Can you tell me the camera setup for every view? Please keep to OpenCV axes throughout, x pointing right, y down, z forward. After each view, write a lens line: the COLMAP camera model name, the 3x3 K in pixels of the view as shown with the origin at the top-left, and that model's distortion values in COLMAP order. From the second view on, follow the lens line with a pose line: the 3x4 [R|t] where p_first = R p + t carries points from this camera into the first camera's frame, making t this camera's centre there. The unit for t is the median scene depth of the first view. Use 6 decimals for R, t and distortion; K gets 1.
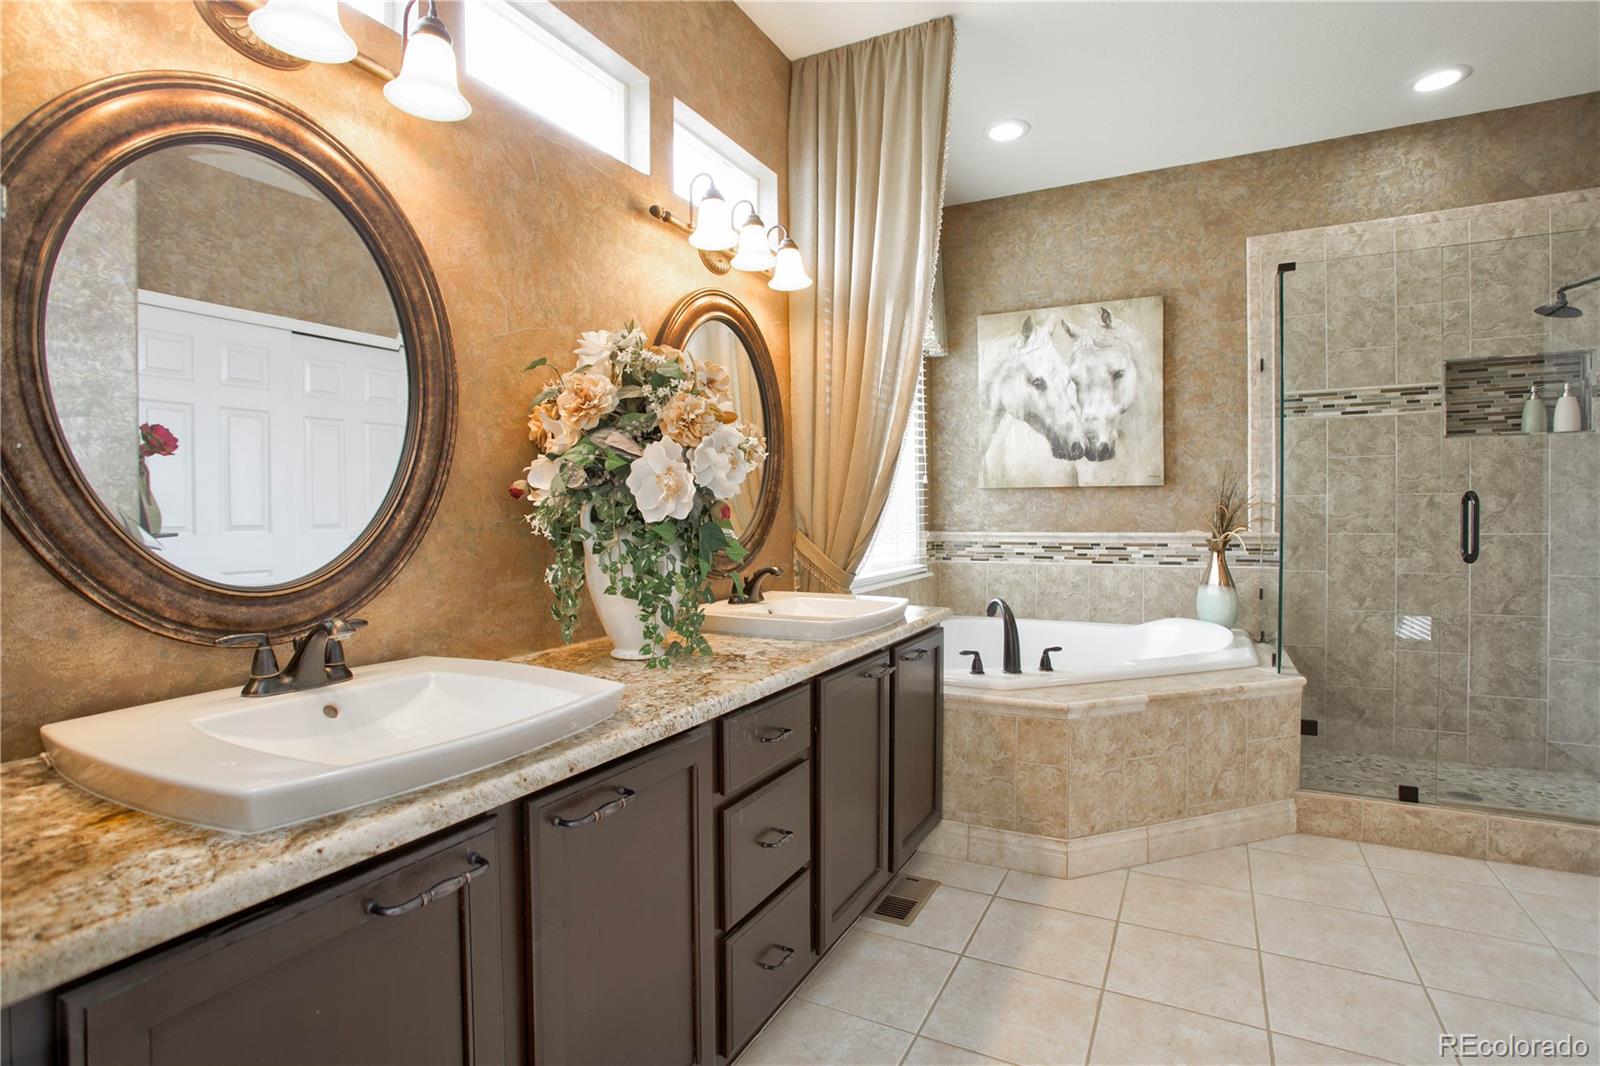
lens RADIAL K [[780.7, 0, 801.4], [0, 780.7, 523.8], [0, 0, 1]] dist [-0.056007, 0.021937]
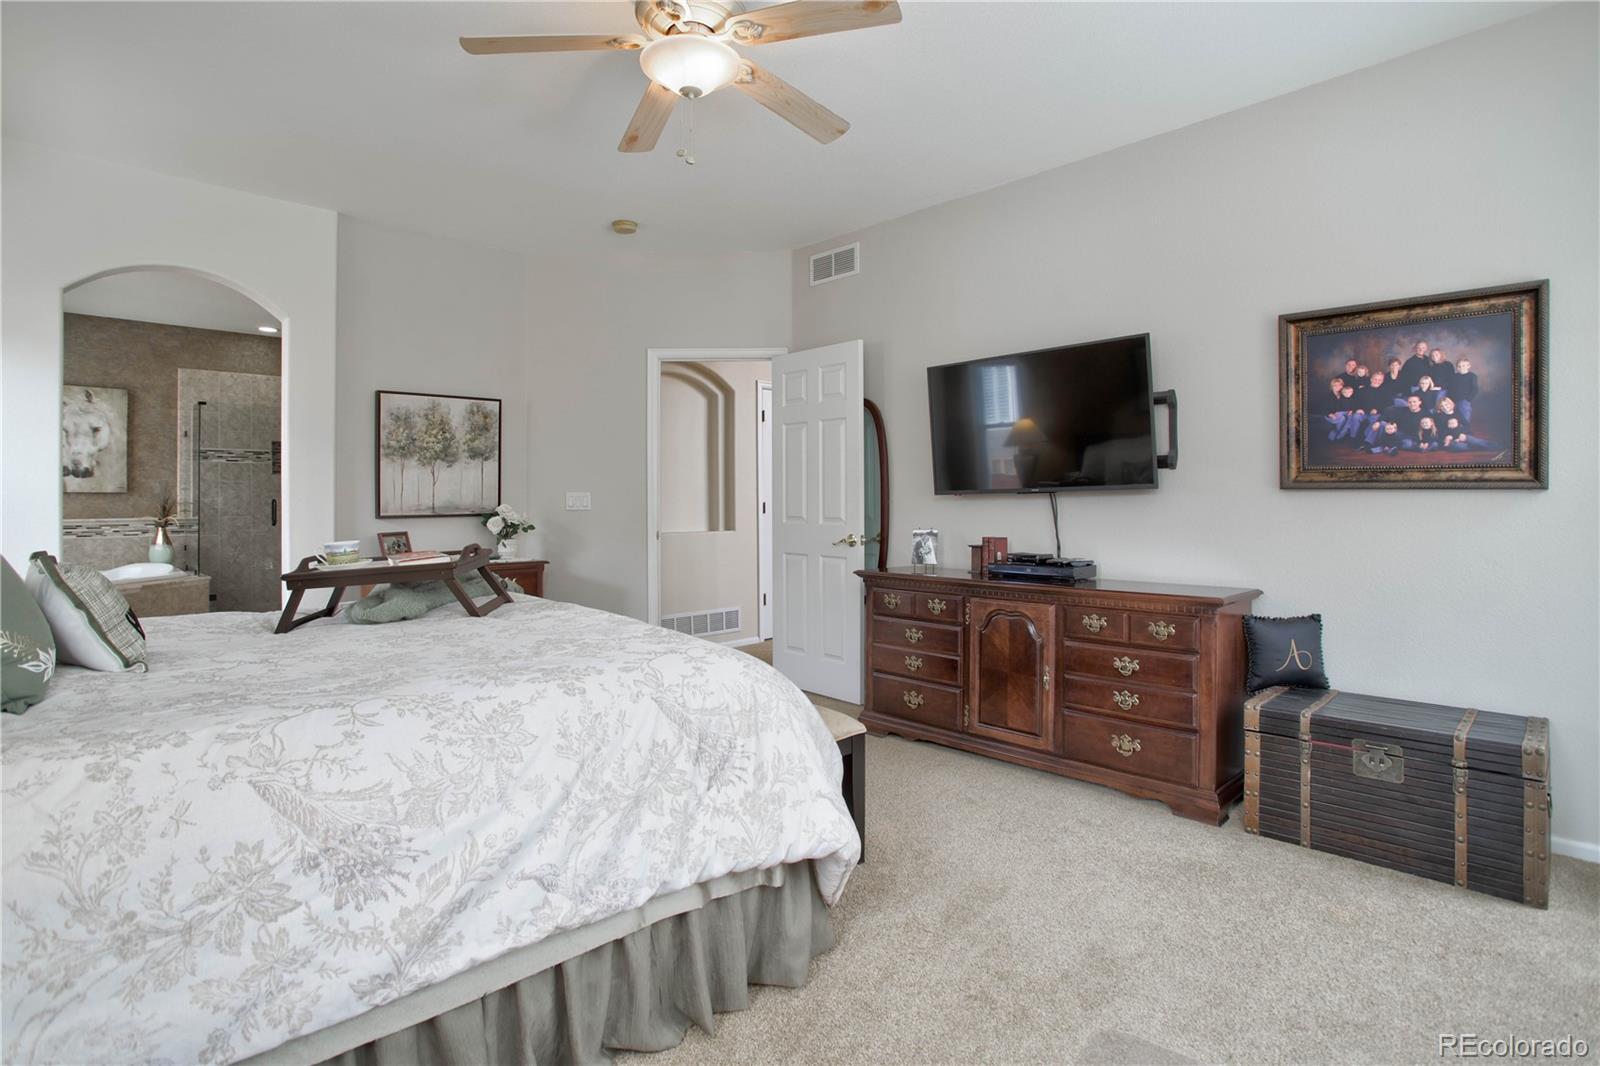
lens RADIAL K [[780.7, 0, 803.5], [0, 780.7, 492.8], [0, 0, 1]] dist [-0.056007, 0.021937]
pose [[0.307365, 0.013634, 0.951494, -0.761248], [0.019508, 0.999597, -0.020625, 0.019642], [-0.951392, 0.024901, 0.306975, -1.103022]]
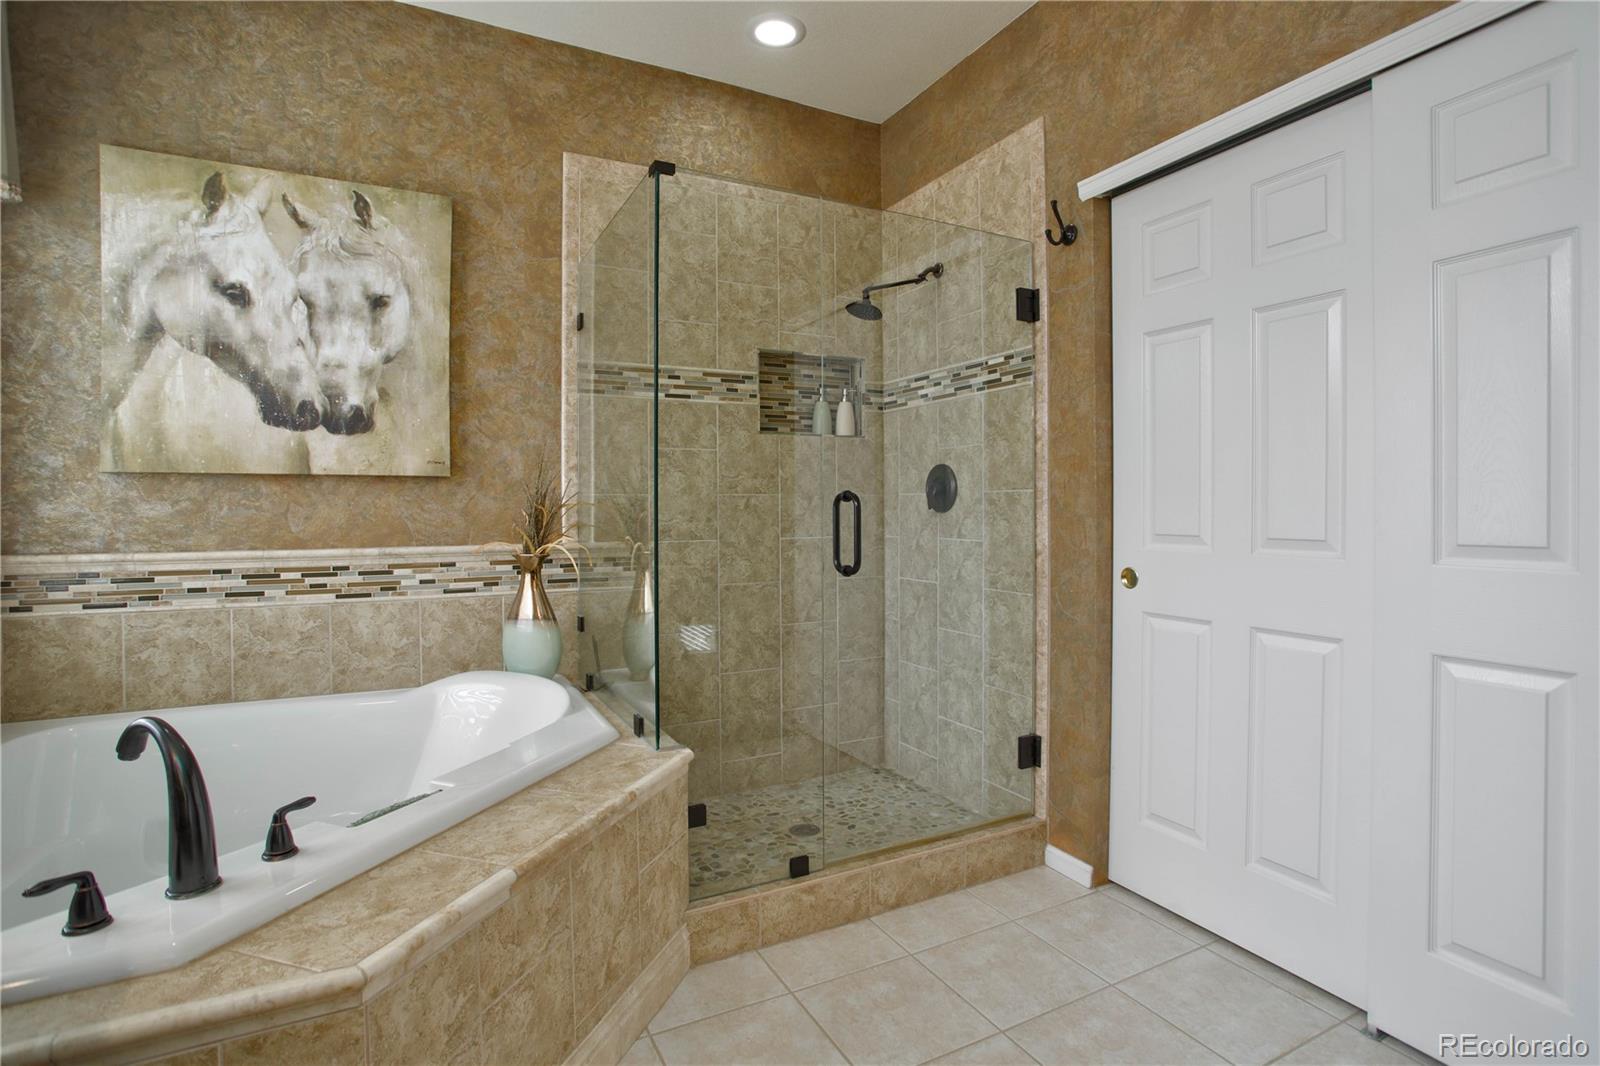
lens RADIAL K [[780.7, 0, 808.7], [0, 780.7, 506.0], [0, 0, 1]] dist [-0.056007, 0.021937]
pose [[0.582207, 0.001522, 0.813039, 0.103757], [0.012494, 0.999863, -0.010819, -0.012703], [-0.812945, 0.016456, 0.582108, 0.356080]]
